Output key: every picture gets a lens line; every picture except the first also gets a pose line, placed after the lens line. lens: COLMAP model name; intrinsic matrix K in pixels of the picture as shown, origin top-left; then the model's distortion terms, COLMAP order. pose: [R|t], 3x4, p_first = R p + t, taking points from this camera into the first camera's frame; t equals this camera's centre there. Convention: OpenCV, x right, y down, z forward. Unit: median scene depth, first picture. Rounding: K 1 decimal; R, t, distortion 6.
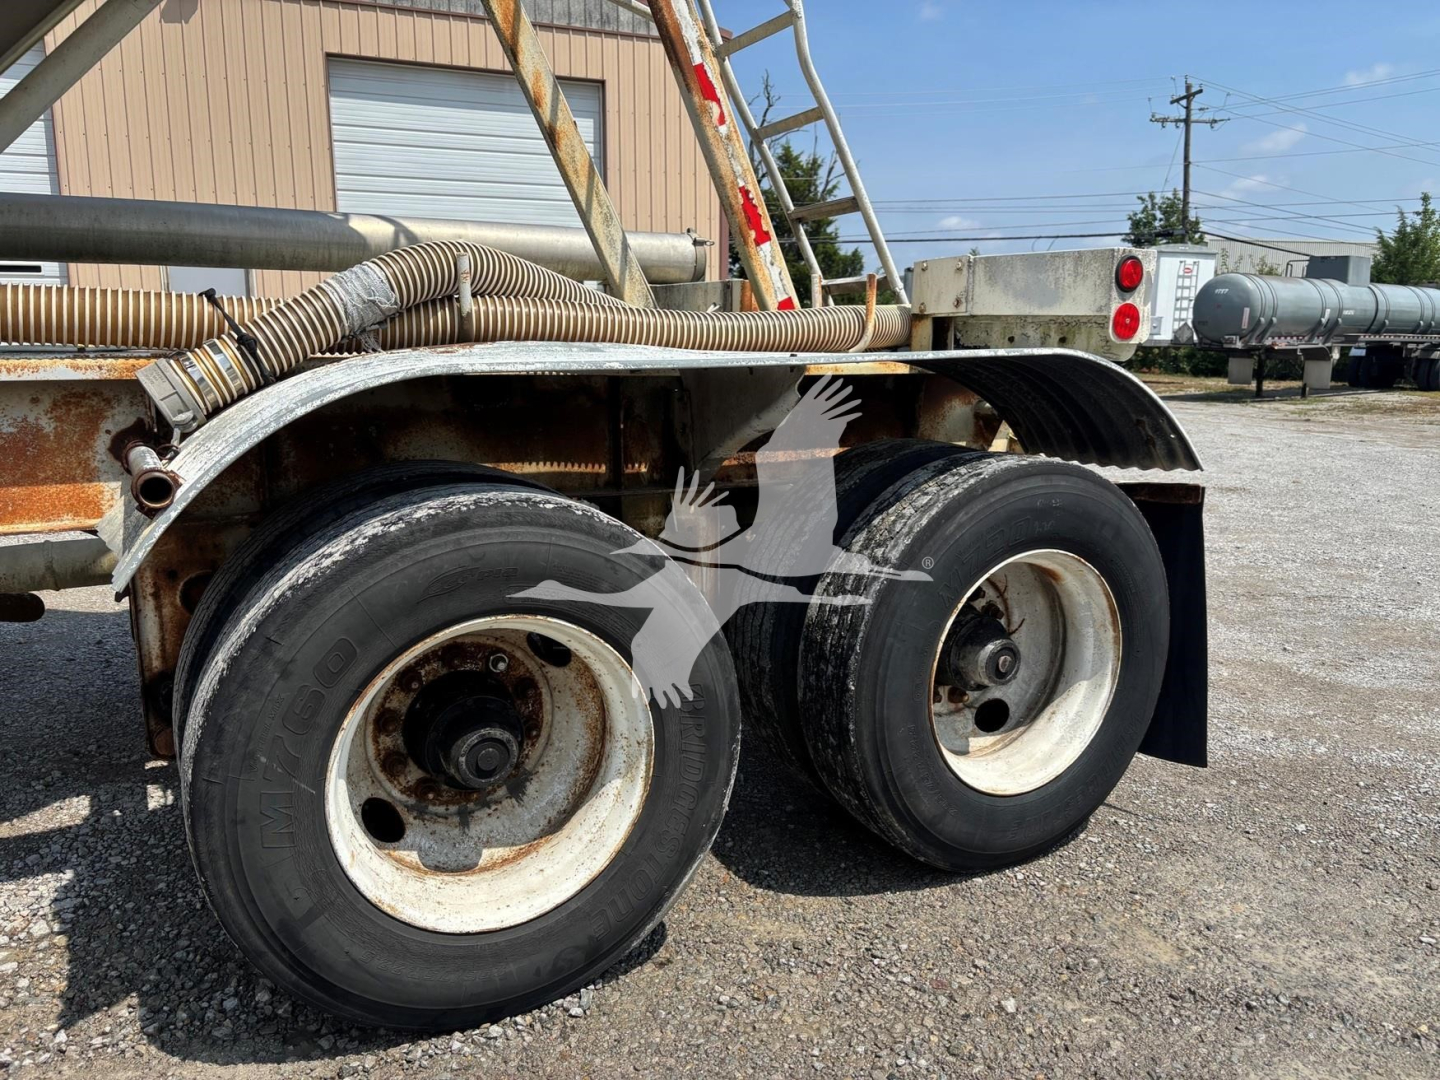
lens RADIAL K [[1095.5, 0, 721.1], [0, 1095.5, 547.2], [0, 0, 1]] dist [0.007803, 0.003223]
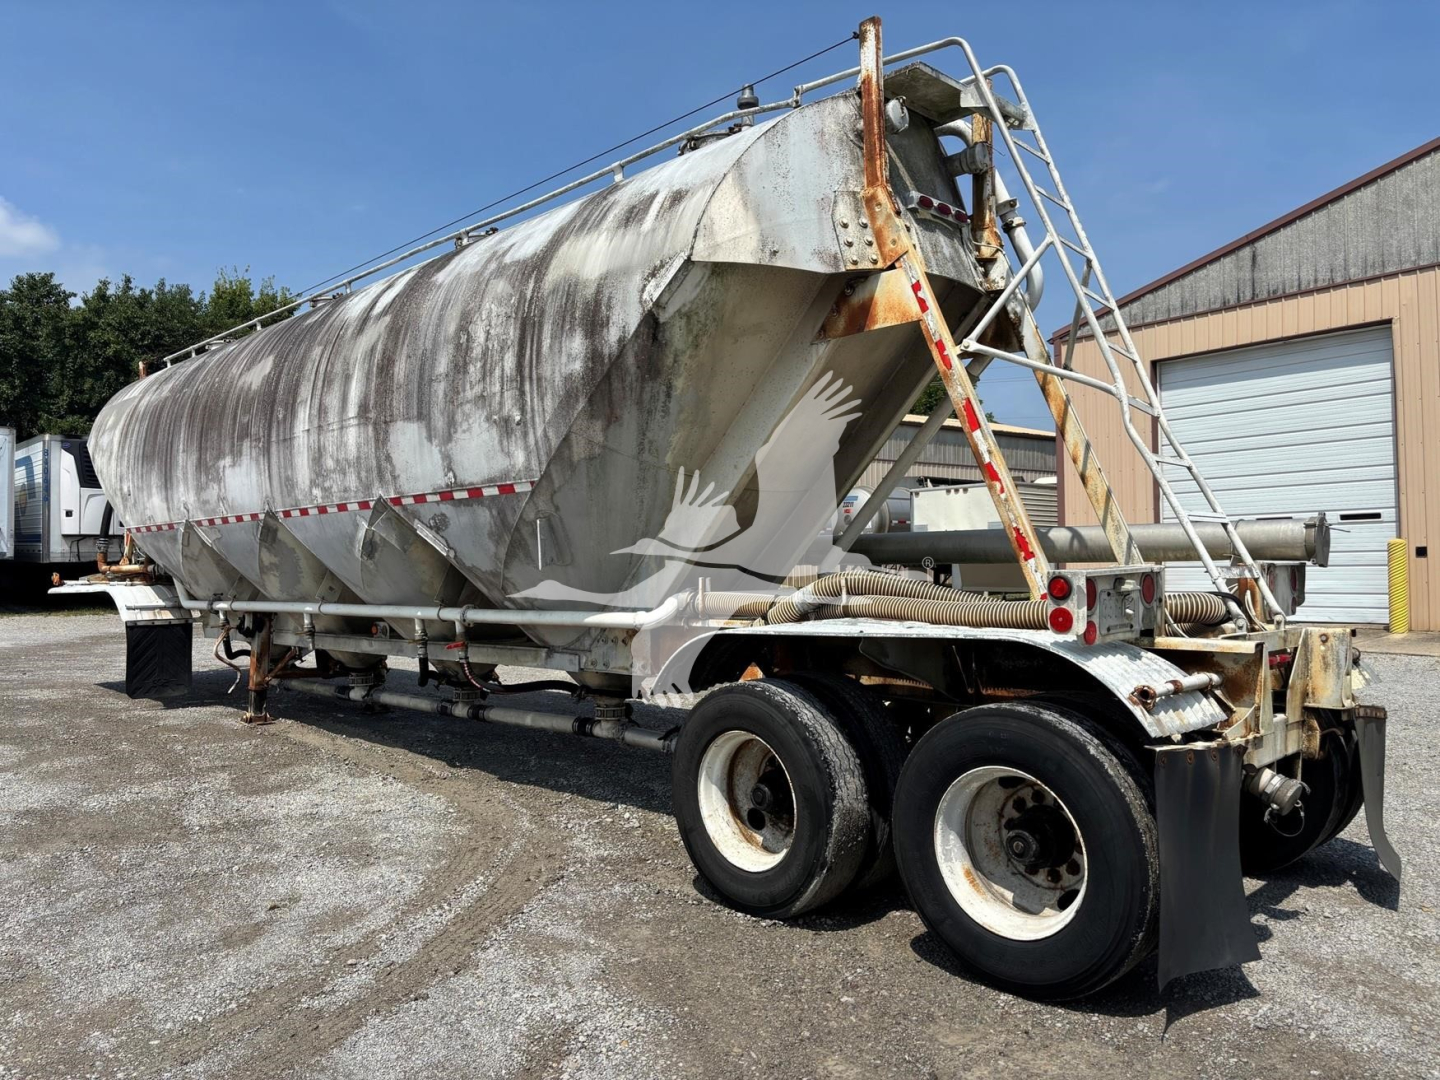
lens RADIAL K [[1095.5, 0, 725.1], [0, 1095.5, 542.4], [0, 0, 1]] dist [0.007803, 0.003223]
pose [[0.271132, -0.026257, -0.962184, 1.515465], [-0.161953, 0.984132, -0.072492, -0.119919], [0.948820, 0.175483, 0.262577, 0.166333]]
